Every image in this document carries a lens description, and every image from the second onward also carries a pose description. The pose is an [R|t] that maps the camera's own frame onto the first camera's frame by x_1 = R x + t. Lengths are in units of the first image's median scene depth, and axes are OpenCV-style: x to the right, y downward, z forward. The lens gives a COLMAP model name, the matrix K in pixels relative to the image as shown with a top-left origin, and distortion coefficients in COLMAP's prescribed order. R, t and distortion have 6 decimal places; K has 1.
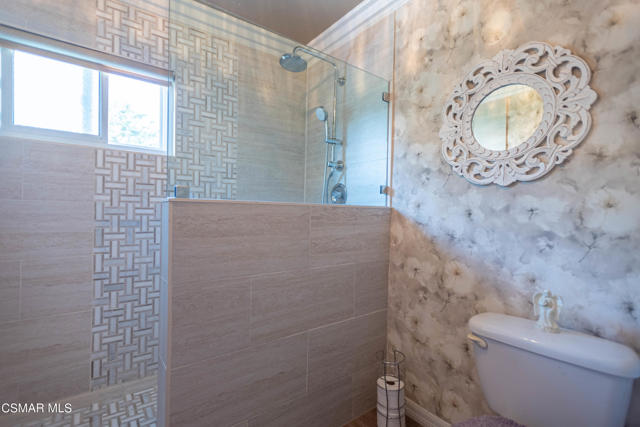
lens RADIAL K [[309.8, 0, 320.7], [0, 309.8, 213.5], [0, 0, 1]] dist [0.020018, -0.001104]
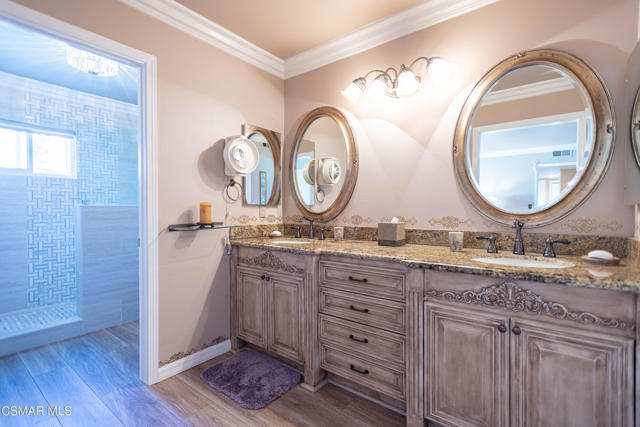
lens RADIAL K [[309.8, 0, 320.1], [0, 309.8, 212.8], [0, 0, 1]] dist [0.020018, -0.001104]
pose [[0.967536, -0.022568, 0.251723, 0.448496], [0.019038, 0.999683, 0.016452, 0.006185], [-0.252014, -0.011126, 0.967660, -1.158744]]
